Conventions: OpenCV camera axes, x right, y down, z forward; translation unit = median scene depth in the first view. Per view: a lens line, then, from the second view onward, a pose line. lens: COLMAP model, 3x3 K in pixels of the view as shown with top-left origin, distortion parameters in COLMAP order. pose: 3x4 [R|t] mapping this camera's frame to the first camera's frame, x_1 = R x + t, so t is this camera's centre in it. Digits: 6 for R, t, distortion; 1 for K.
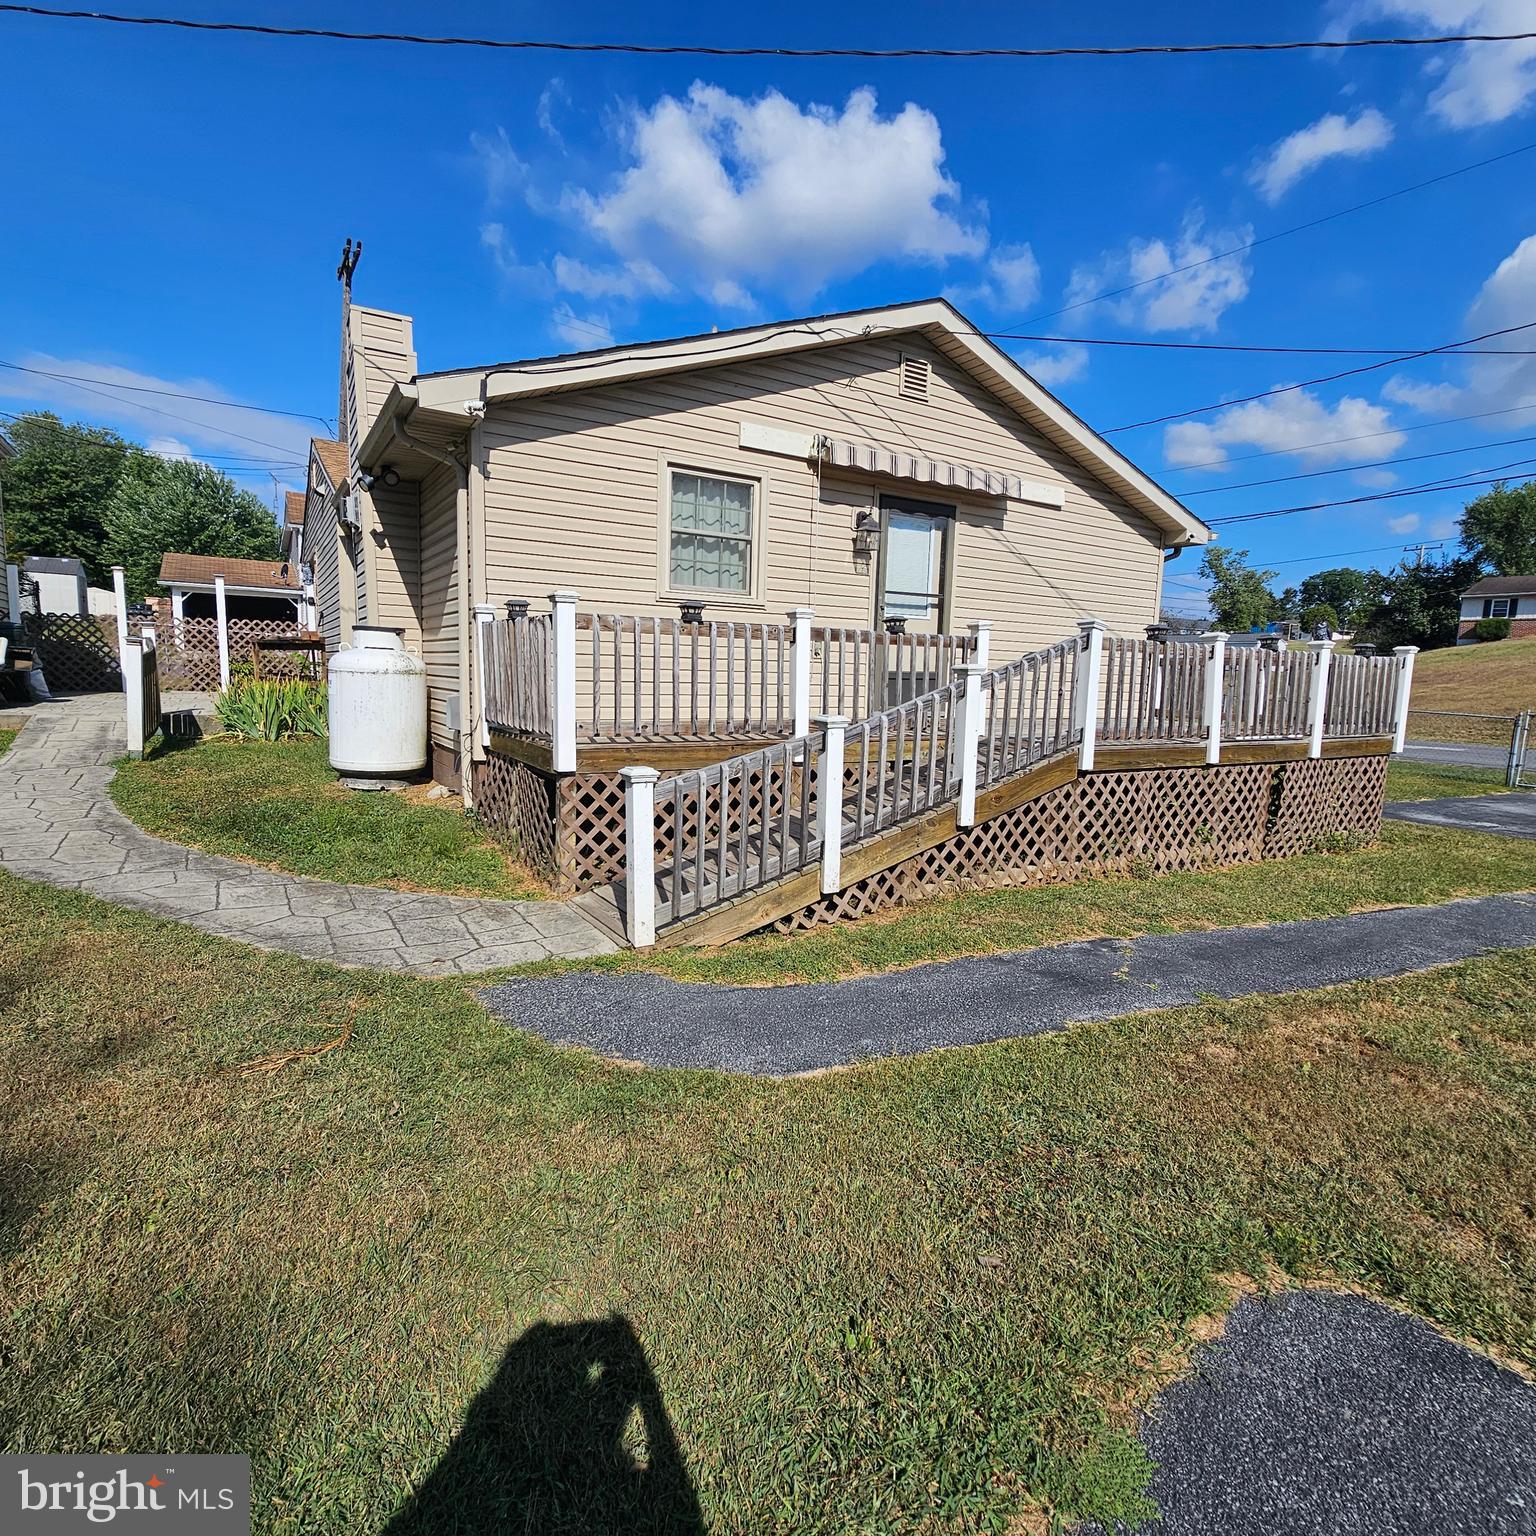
lens RADIAL K [[835.9, 0, 759.9], [0, 835.9, 776.7], [0, 0, 1]] dist [-0.001419, -0.001904]
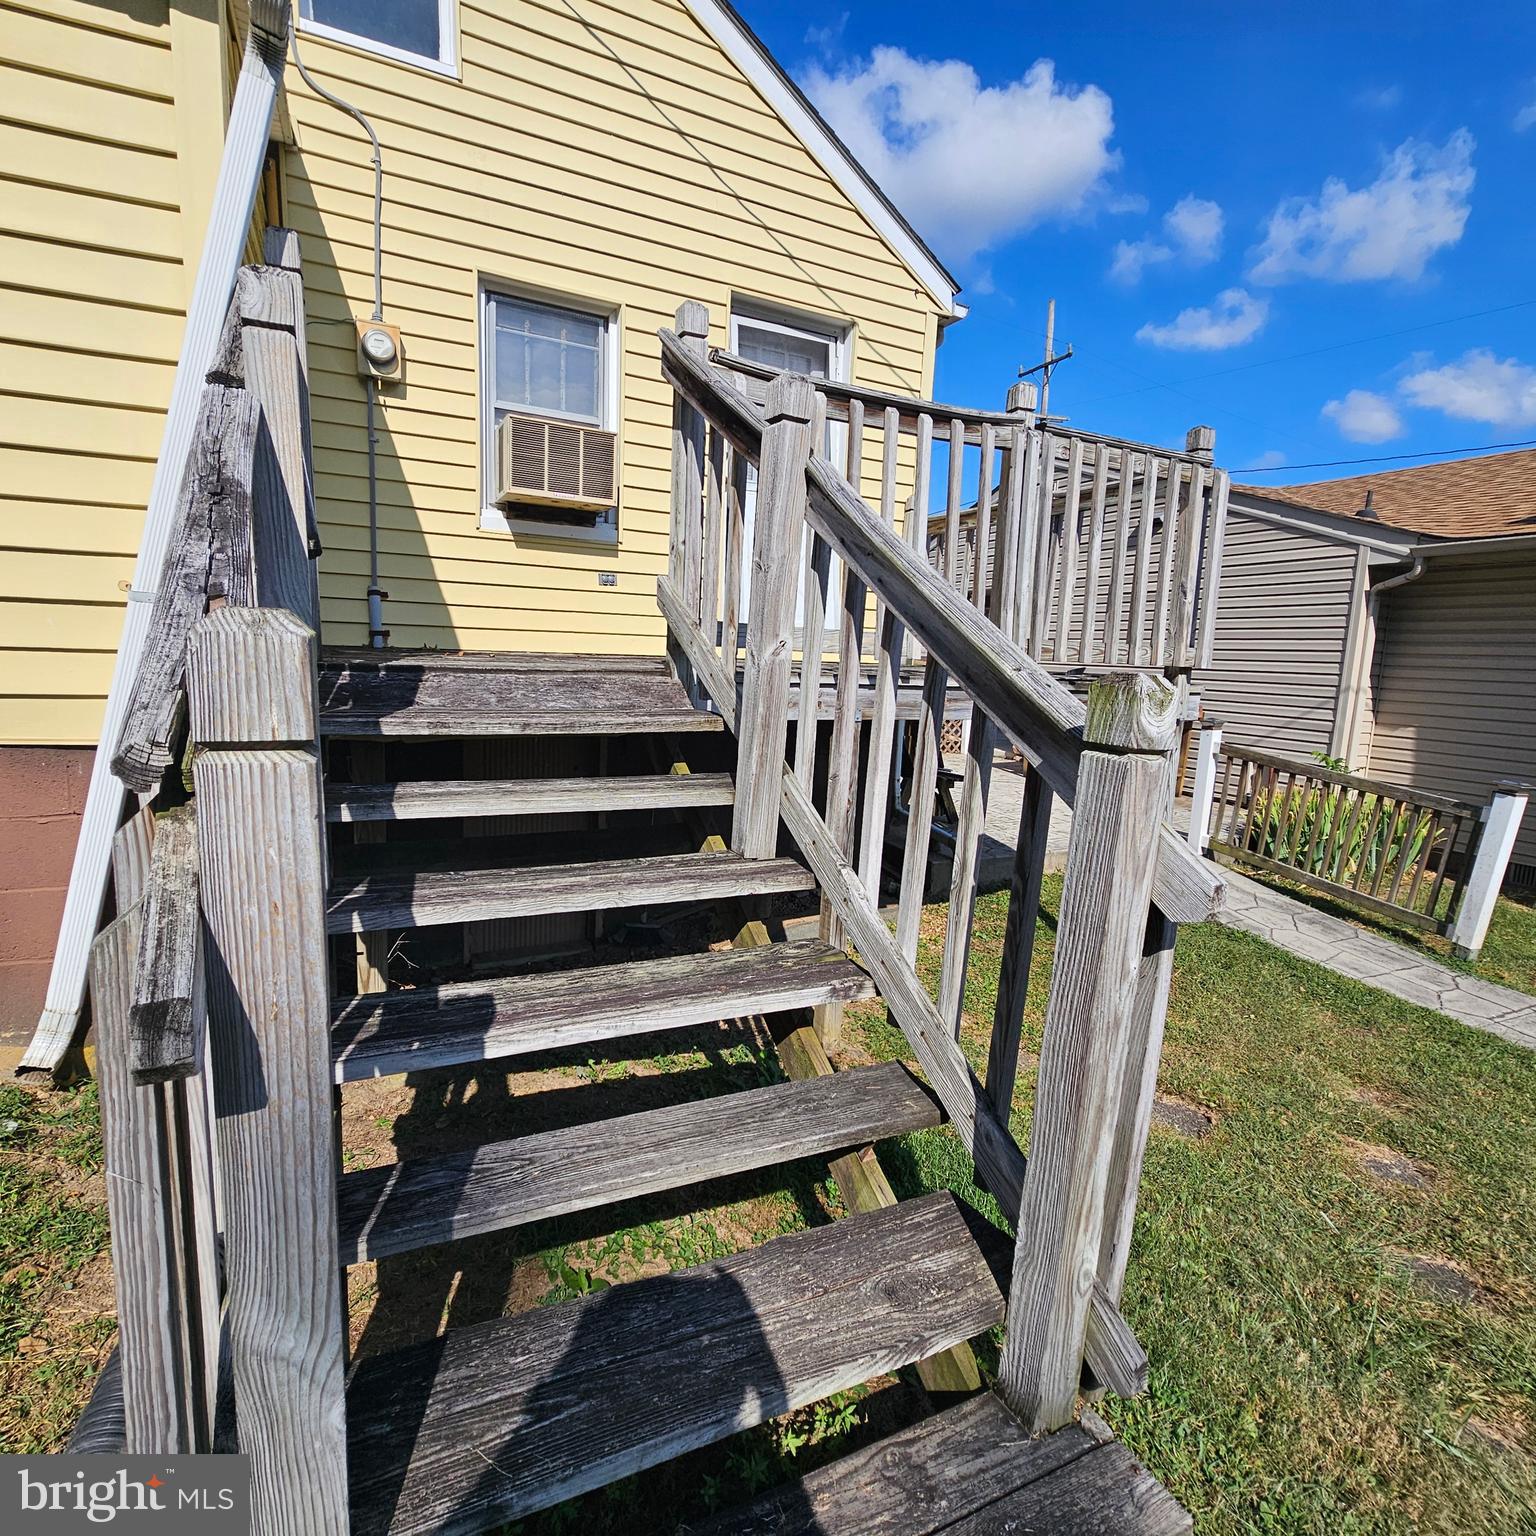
lens RADIAL K [[827.9, 0, 752.9], [0, 827.9, 774.4], [0, 0, 1]] dist [-0.002723, 0.002670]
pose [[0.992907, 0.025102, -0.116215, -1.519880], [-0.022775, 0.999514, 0.021308, -0.208520], [0.116693, -0.018510, 0.992995, 0.339326]]
